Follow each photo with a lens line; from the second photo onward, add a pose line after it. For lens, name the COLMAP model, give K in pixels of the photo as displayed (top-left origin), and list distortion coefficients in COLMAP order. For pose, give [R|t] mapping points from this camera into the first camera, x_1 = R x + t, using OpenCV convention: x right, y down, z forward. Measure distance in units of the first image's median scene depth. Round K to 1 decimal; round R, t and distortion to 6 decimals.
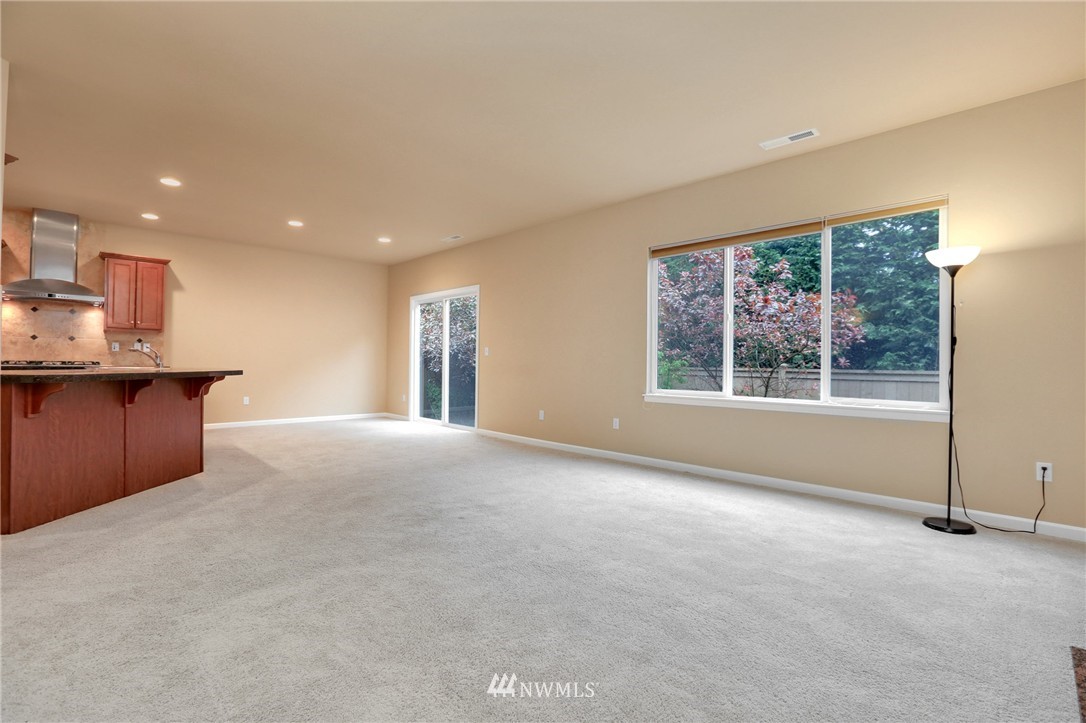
lens RADIAL K [[496.3, 0, 542.0], [0, 496.3, 361.9], [0, 0, 1]] dist [-0.040639, 0.009334]
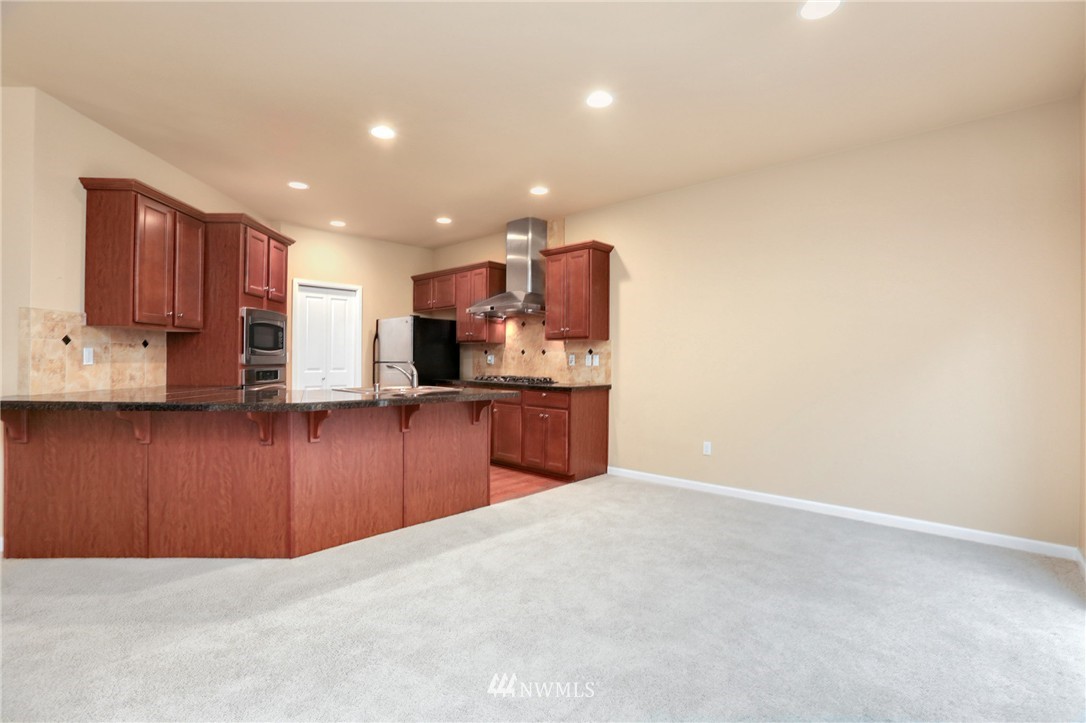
lens RADIAL K [[496.3, 0, 545.7], [0, 496.3, 361.6], [0, 0, 1]] dist [-0.040639, 0.009334]
pose [[0.051968, -0.012099, -0.998575, -0.029997], [-0.006314, 0.999903, -0.012444, -0.019646], [0.998629, 0.006952, 0.051887, 0.992620]]
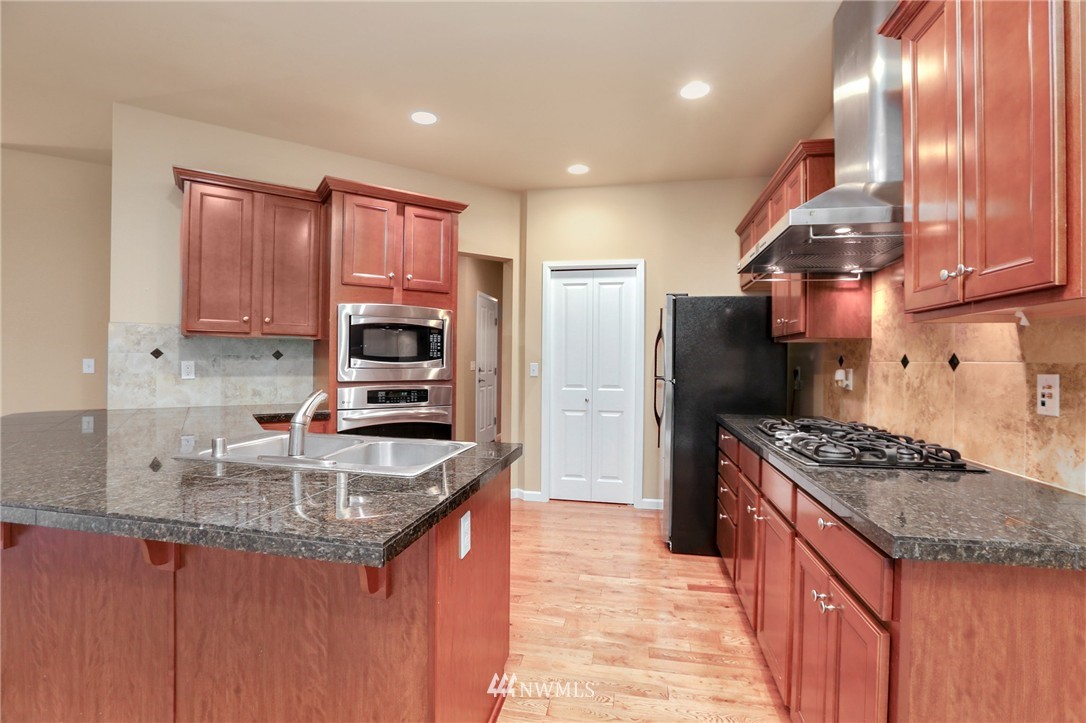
lens RADIAL K [[496.3, 0, 540.8], [0, 496.3, 356.3], [0, 0, 1]] dist [-0.040639, 0.009334]
pose [[-0.826615, -0.028192, -0.562061, -0.632236], [-0.021854, 0.999599, -0.017998, -0.042980], [0.562344, -0.002595, -0.826900, 1.143822]]
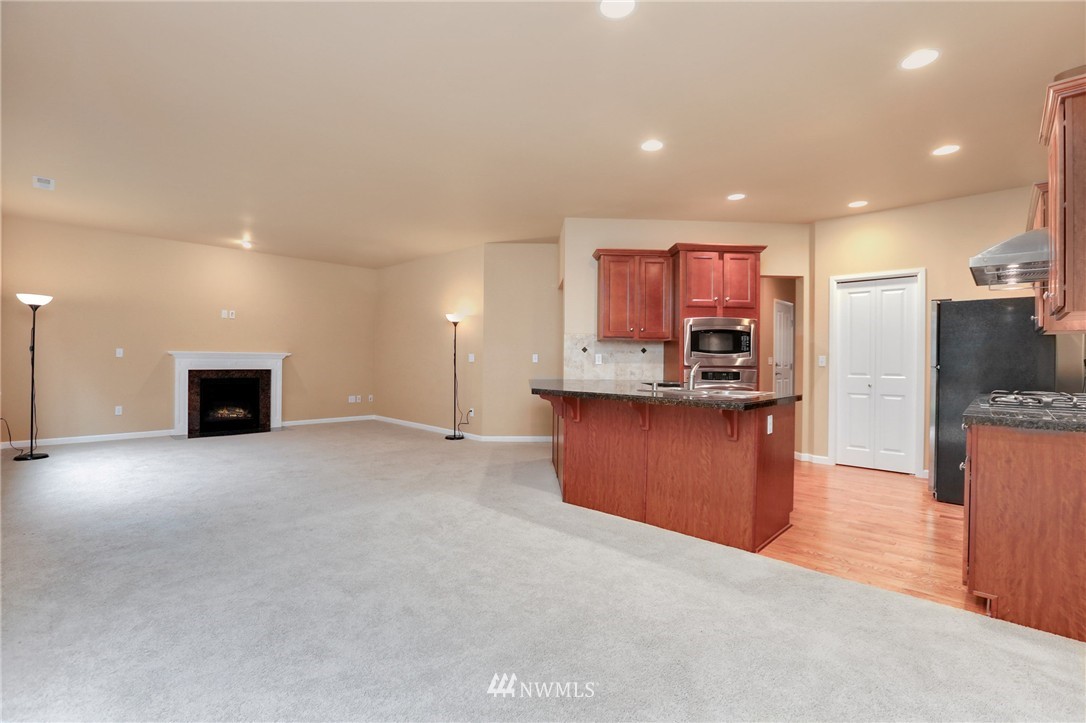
lens RADIAL K [[496.3, 0, 542.5], [0, 496.3, 363.0], [0, 0, 1]] dist [-0.040639, 0.009334]
pose [[-0.999168, -0.023996, -0.032980, -0.473171], [-0.024155, 0.999698, 0.004442, -0.023532], [0.032863, 0.005235, -0.999446, 1.449511]]
